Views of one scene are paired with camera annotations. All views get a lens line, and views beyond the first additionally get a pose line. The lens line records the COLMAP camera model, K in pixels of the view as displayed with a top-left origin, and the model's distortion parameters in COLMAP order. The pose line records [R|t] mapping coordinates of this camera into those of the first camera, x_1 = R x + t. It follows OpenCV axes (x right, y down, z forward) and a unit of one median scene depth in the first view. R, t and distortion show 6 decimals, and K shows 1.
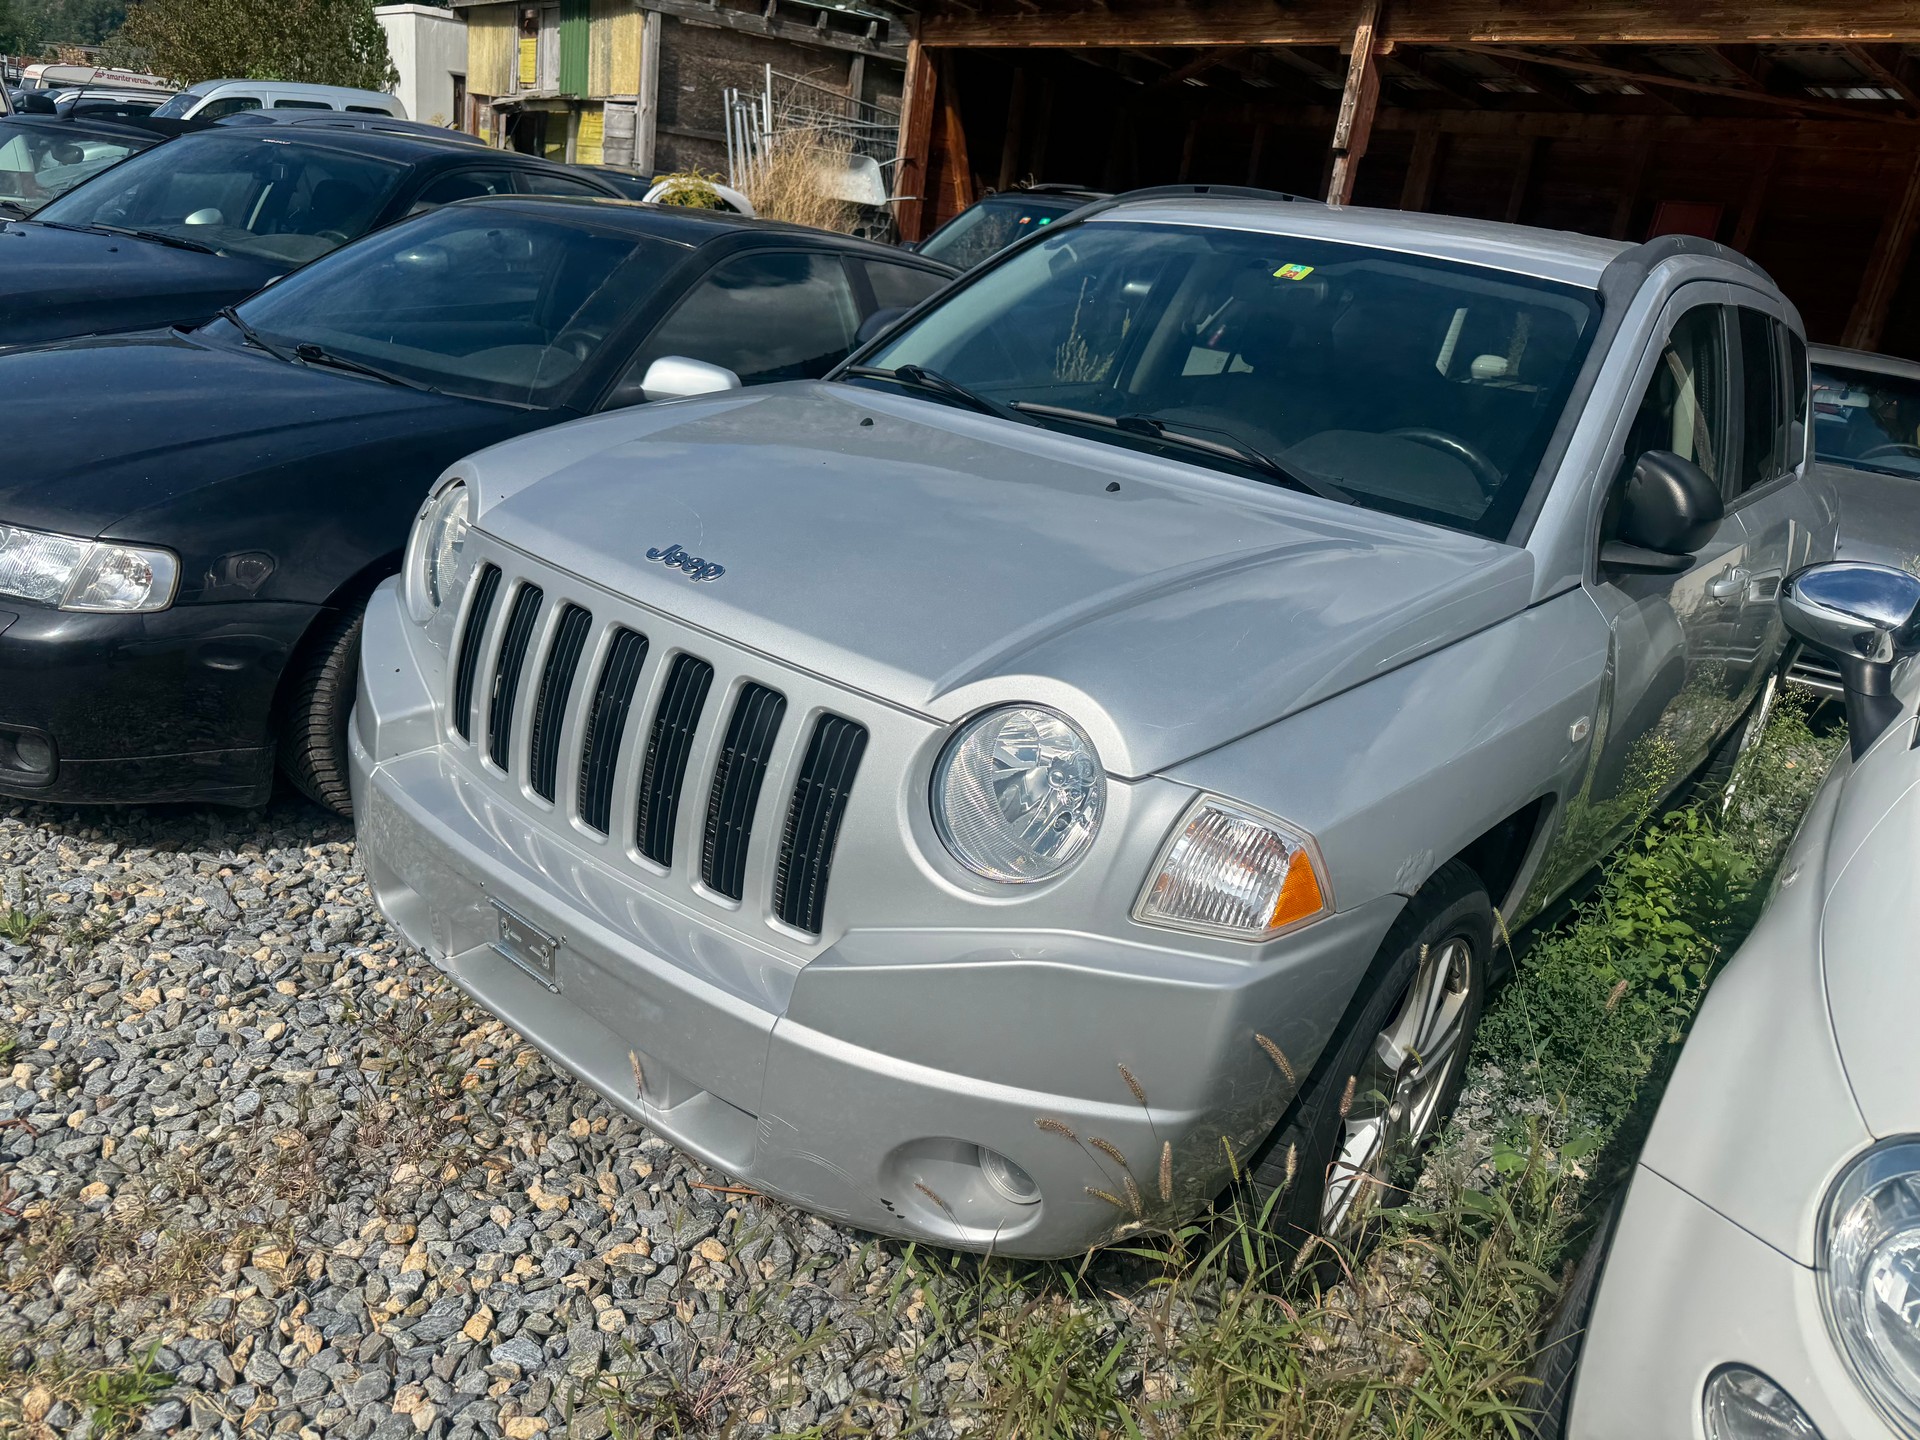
lens RADIAL K [[1489.3, 0, 911.5], [0, 1489.3, 653.2], [0, 0, 1]] dist [0.009969, -0.010578]
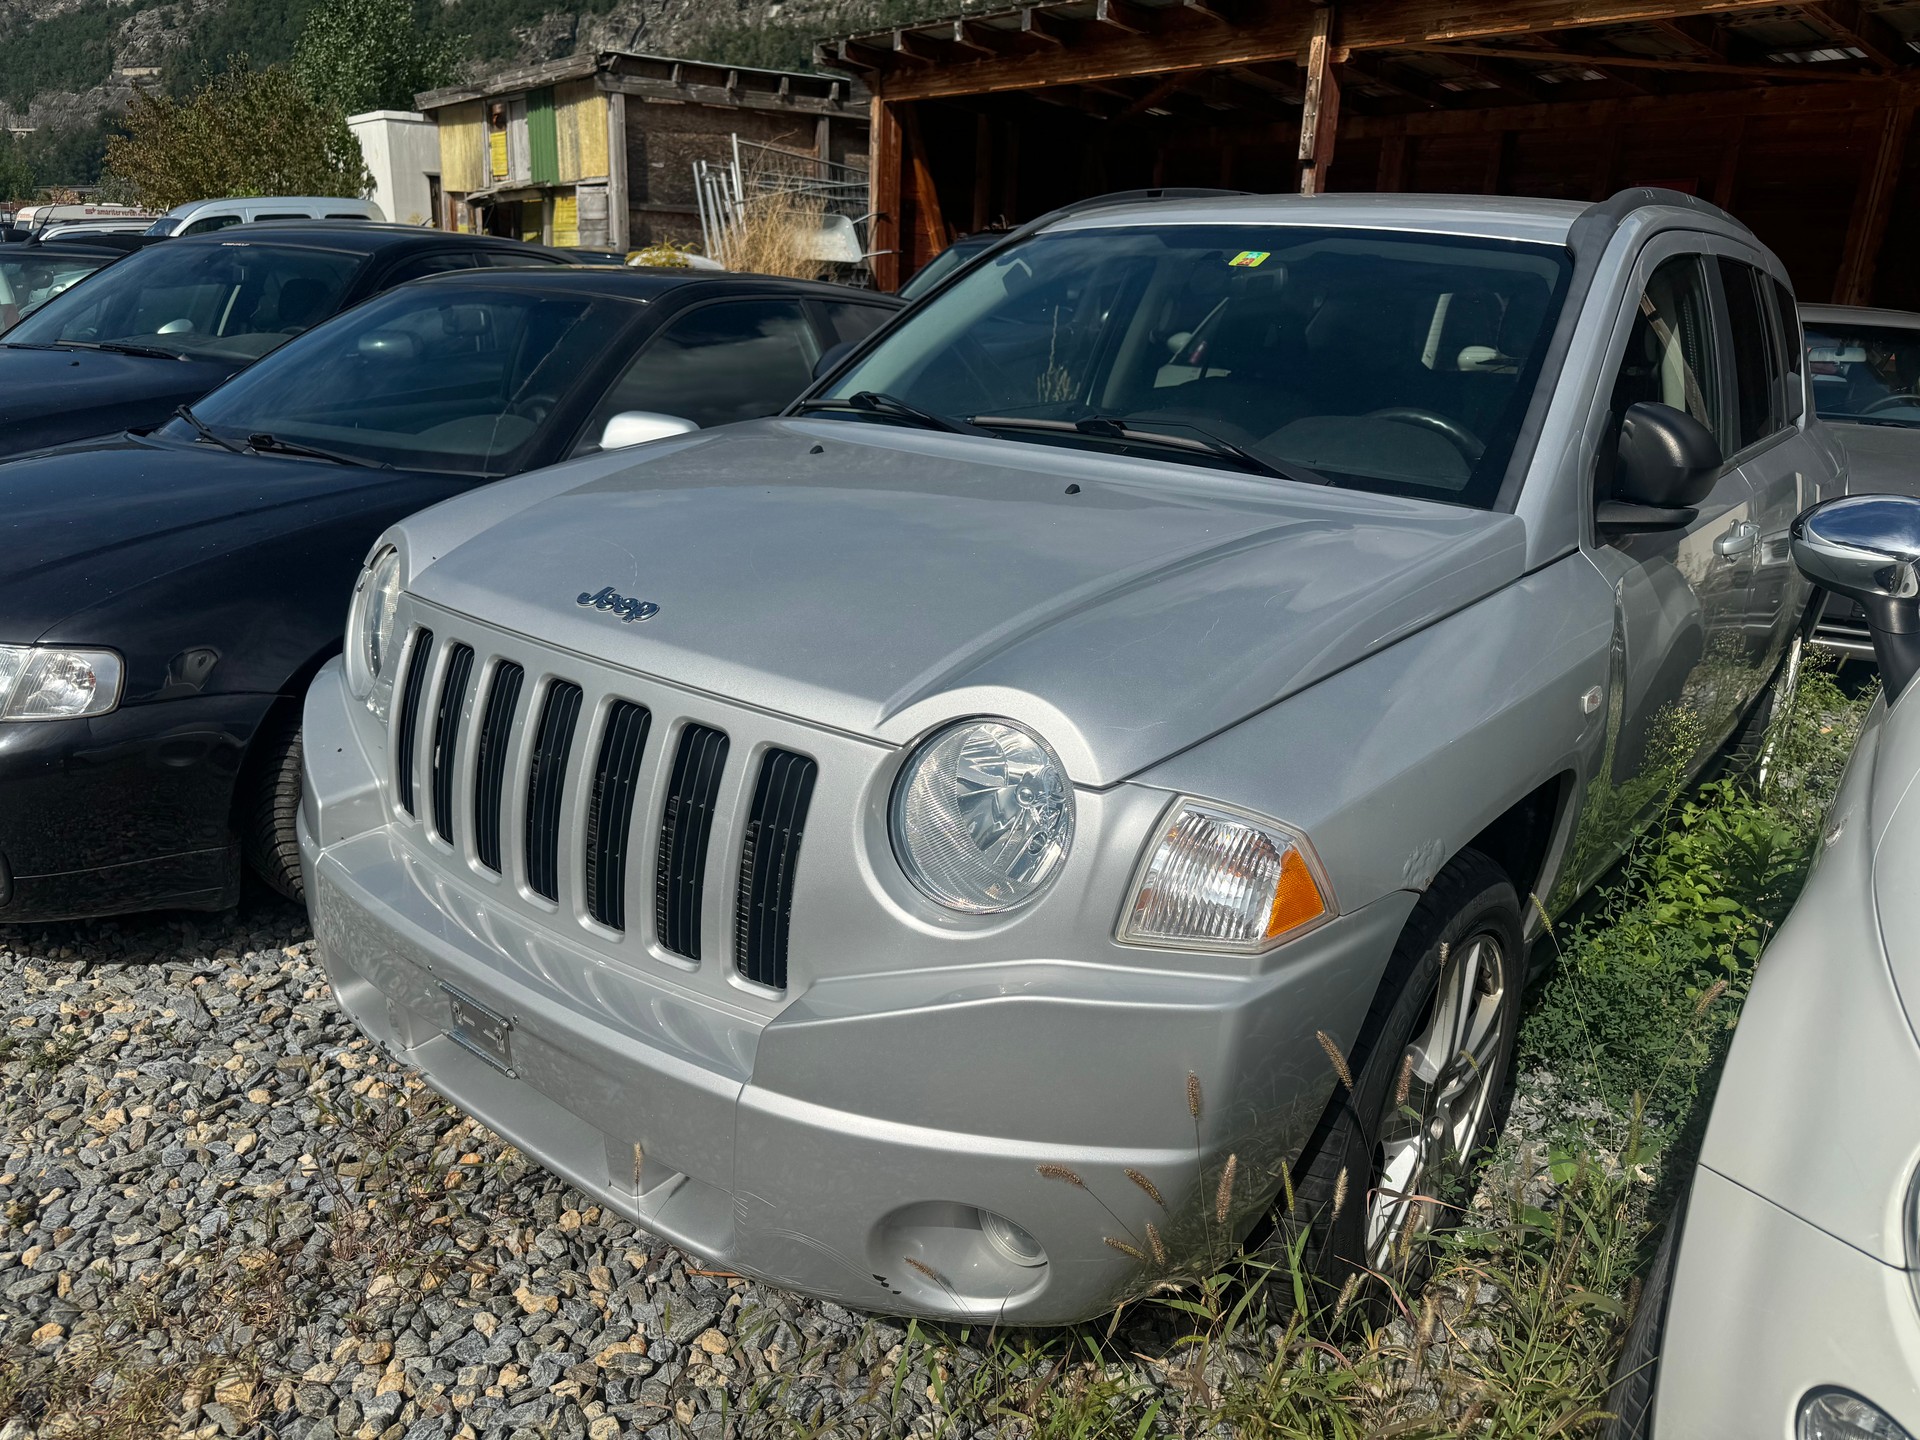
lens RADIAL K [[1489.3, 0, 911.5], [0, 1489.3, 653.2], [0, 0, 1]] dist [0.009969, -0.010578]
pose [[0.995941, -0.089223, -0.011849, 0.031844], [0.088740, 0.995389, -0.036425, 0.015847], [0.015044, 0.035226, 0.999266, 0.050403]]
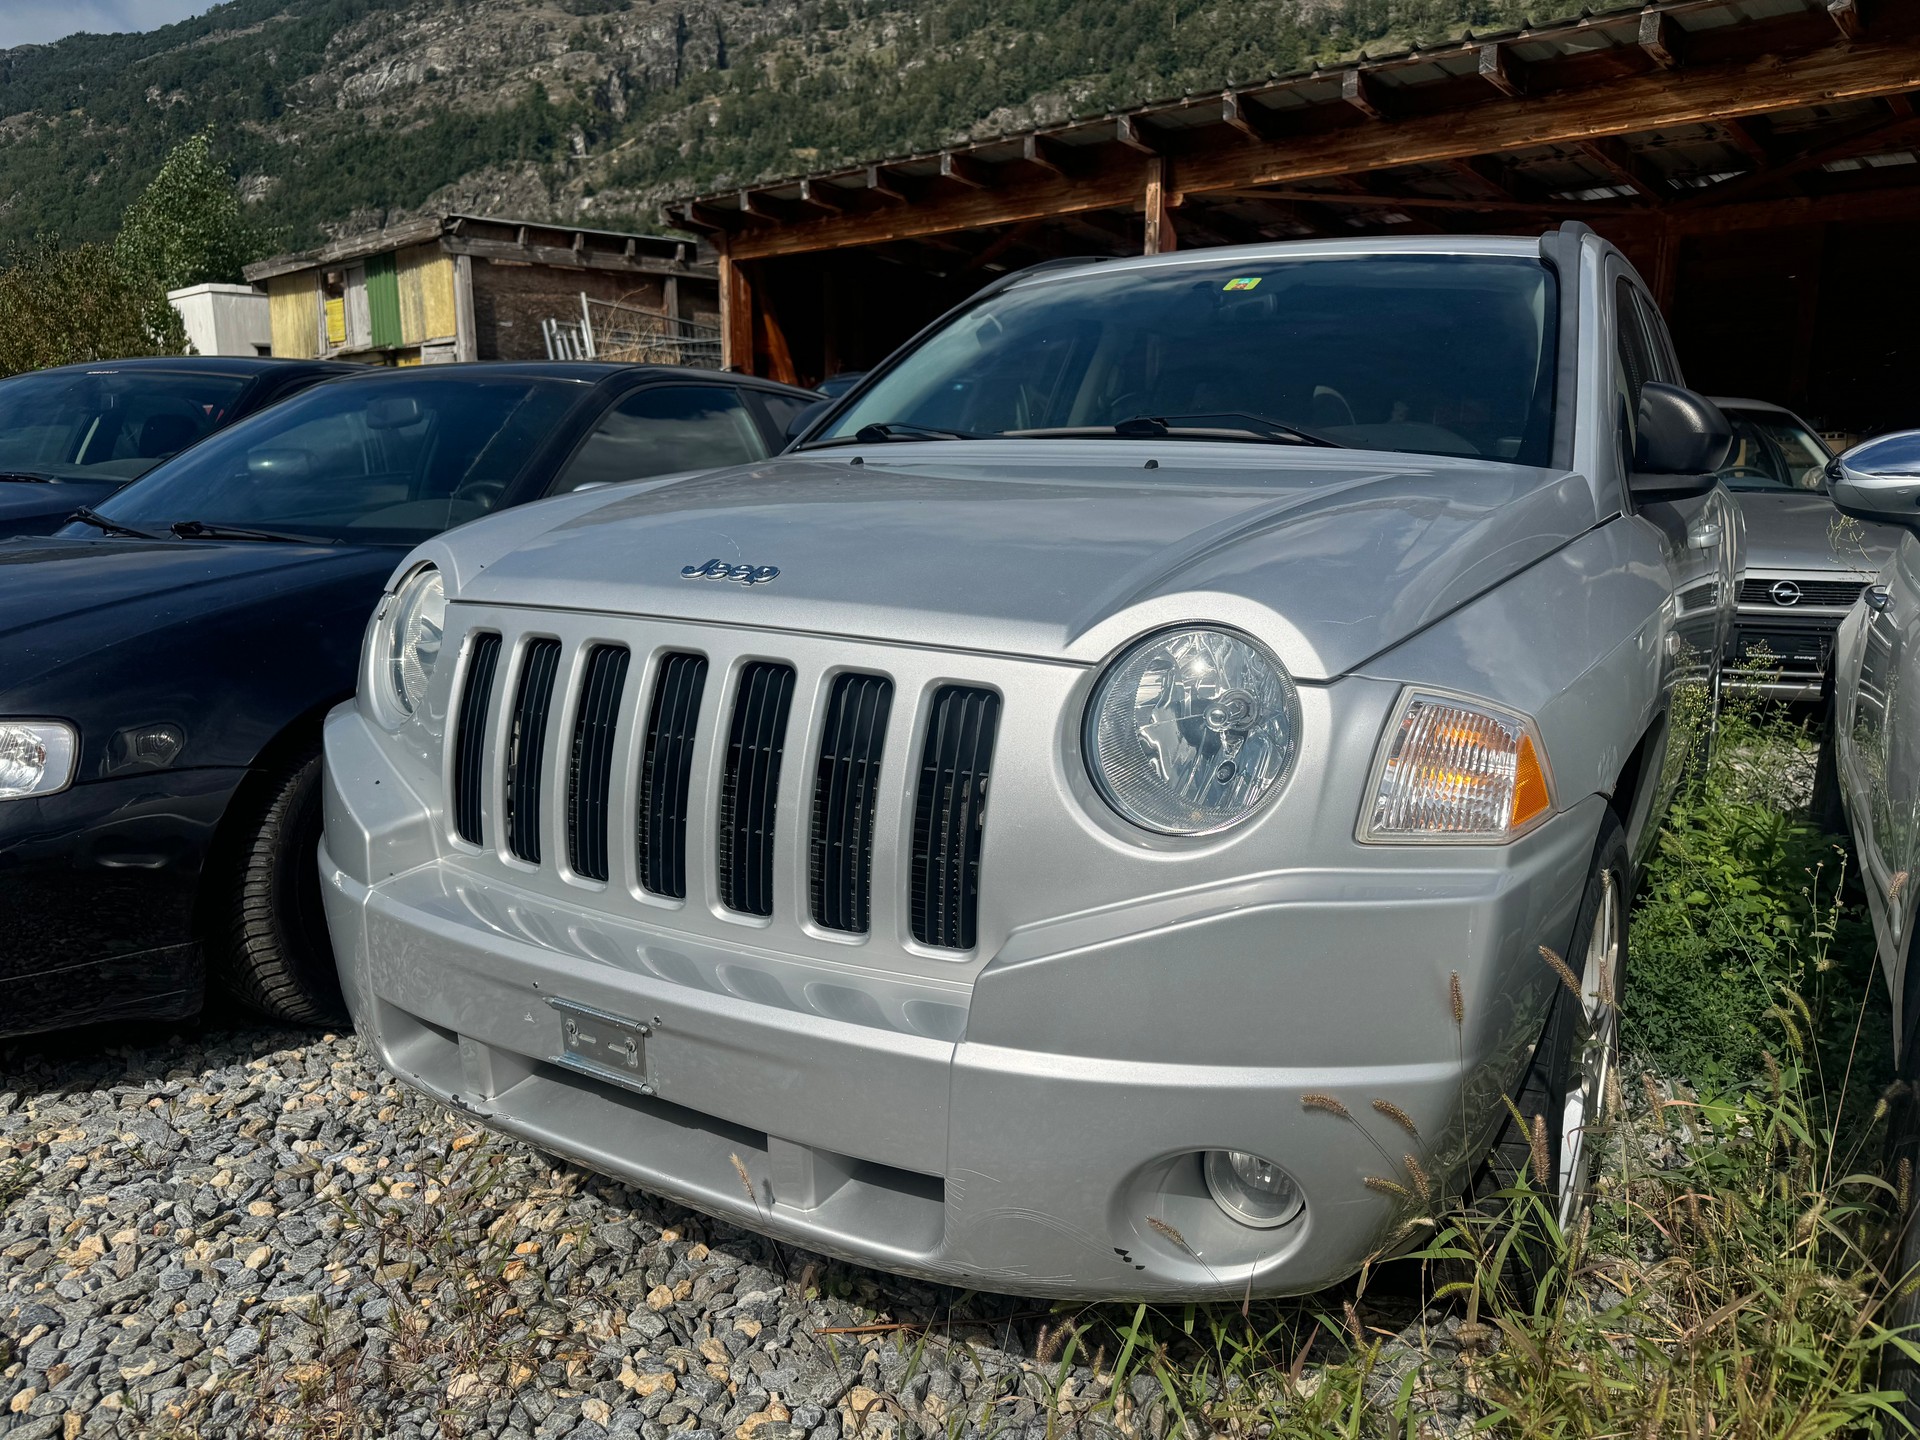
lens RADIAL K [[1480.9, 0, 955.2], [0, 1480.9, 626.0], [0, 0, 1]] dist [0.006635, -0.010468]
pose [[0.981147, -0.138617, 0.134668, -0.112414], [0.157485, 0.977350, -0.141374, 0.089131], [-0.112021, 0.159917, 0.980754, 0.104446]]
